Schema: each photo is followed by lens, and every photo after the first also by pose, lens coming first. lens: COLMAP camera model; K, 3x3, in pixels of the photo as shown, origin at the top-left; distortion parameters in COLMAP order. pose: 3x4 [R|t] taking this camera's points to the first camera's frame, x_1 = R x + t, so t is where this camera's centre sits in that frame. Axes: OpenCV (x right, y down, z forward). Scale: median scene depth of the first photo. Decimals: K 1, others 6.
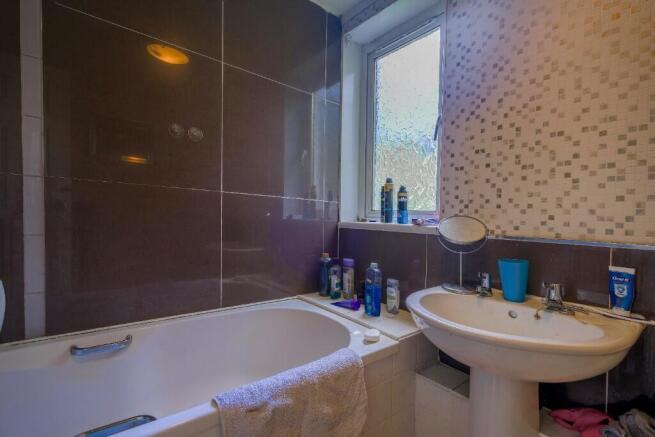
lens RADIAL K [[259.4, 0, 328.6], [0, 259.4, 219.8], [0, 0, 1]] dist [0.000344, -0.000583]
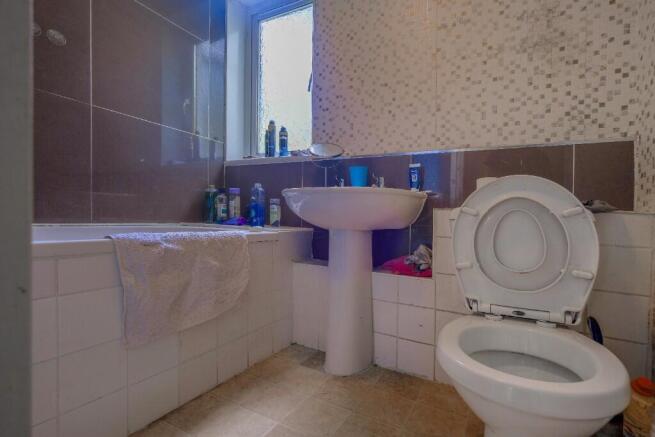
lens RADIAL K [[289.2, 0, 329.1], [0, 289.2, 219.0], [0, 0, 1]] dist [-0.000684, 0.000836]
pose [[0.926868, -0.007718, 0.375309, -0.012138], [0.023890, 0.998975, -0.038456, 0.380407], [-0.374627, 0.044610, 0.926102, -0.279777]]
